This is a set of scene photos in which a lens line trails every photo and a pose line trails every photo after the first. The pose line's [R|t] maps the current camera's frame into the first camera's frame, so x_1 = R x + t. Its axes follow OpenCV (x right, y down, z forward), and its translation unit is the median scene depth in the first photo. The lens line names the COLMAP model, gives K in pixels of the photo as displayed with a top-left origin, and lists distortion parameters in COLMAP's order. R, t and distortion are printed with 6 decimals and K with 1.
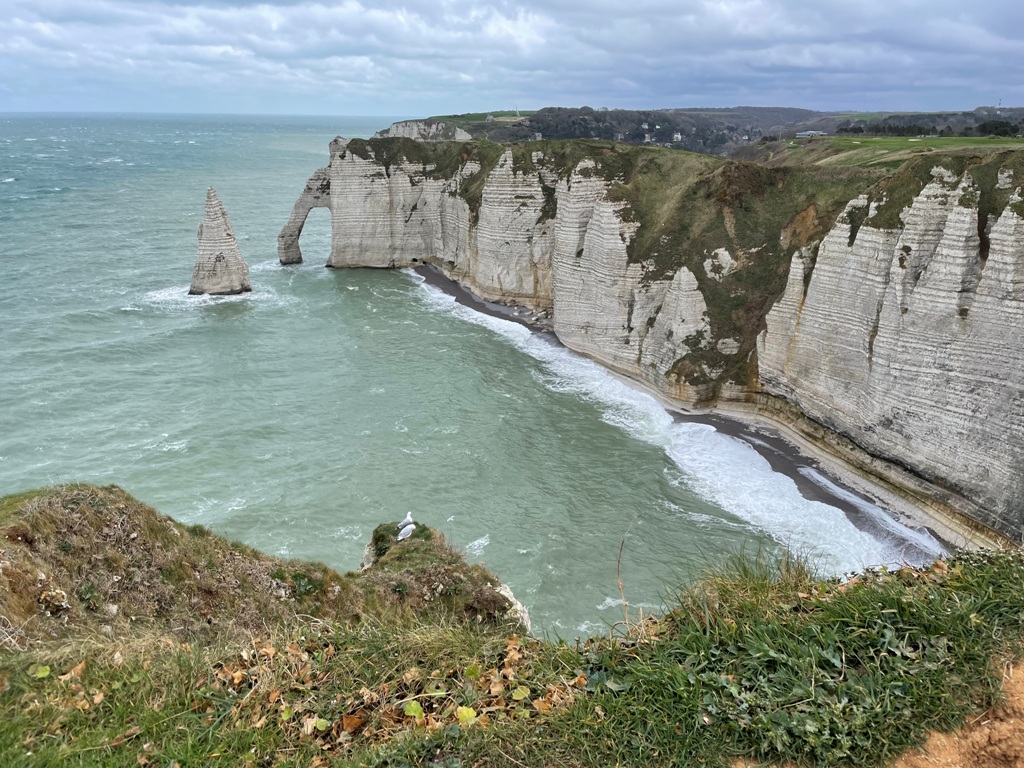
lens RADIAL K [[785.2, 0, 520.2], [0, 785.2, 378.8], [0, 0, 1]] dist [0.111268, -0.143561]
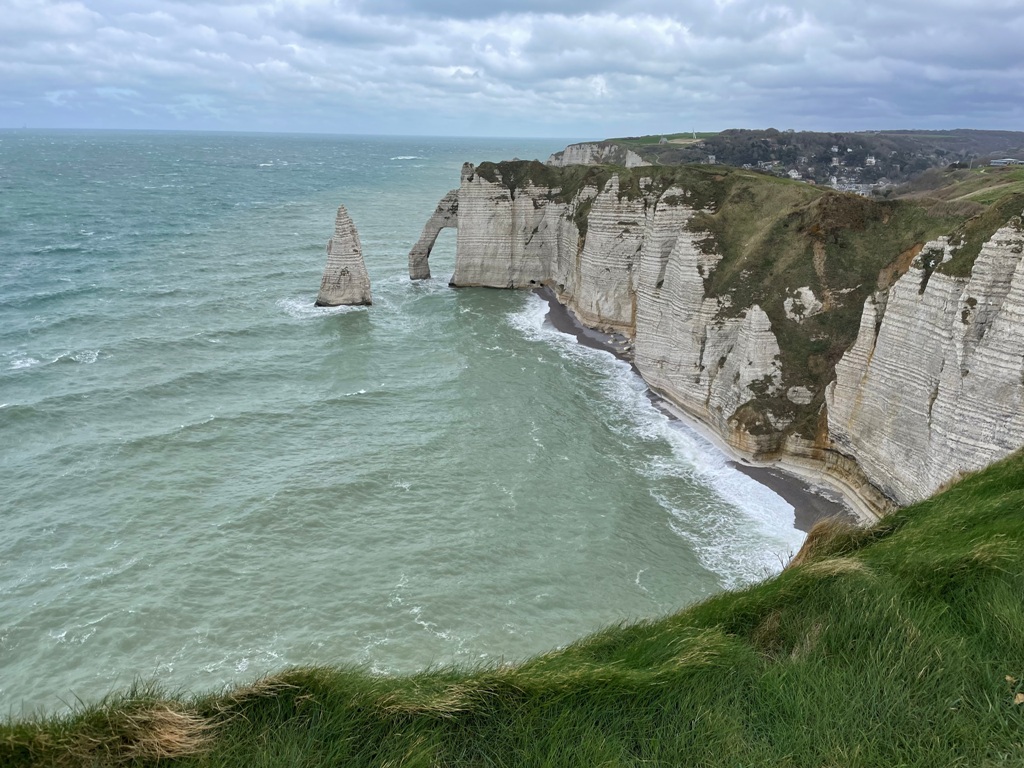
lens RADIAL K [[785.2, 0, 514.2], [0, 785.2, 377.8], [0, 0, 1]] dist [0.111268, -0.143561]
pose [[0.969042, 0.077990, -0.234256, 0.112963], [-0.083921, 0.996353, -0.015441, -0.013910], [0.232197, 0.034622, 0.972052, 0.027985]]
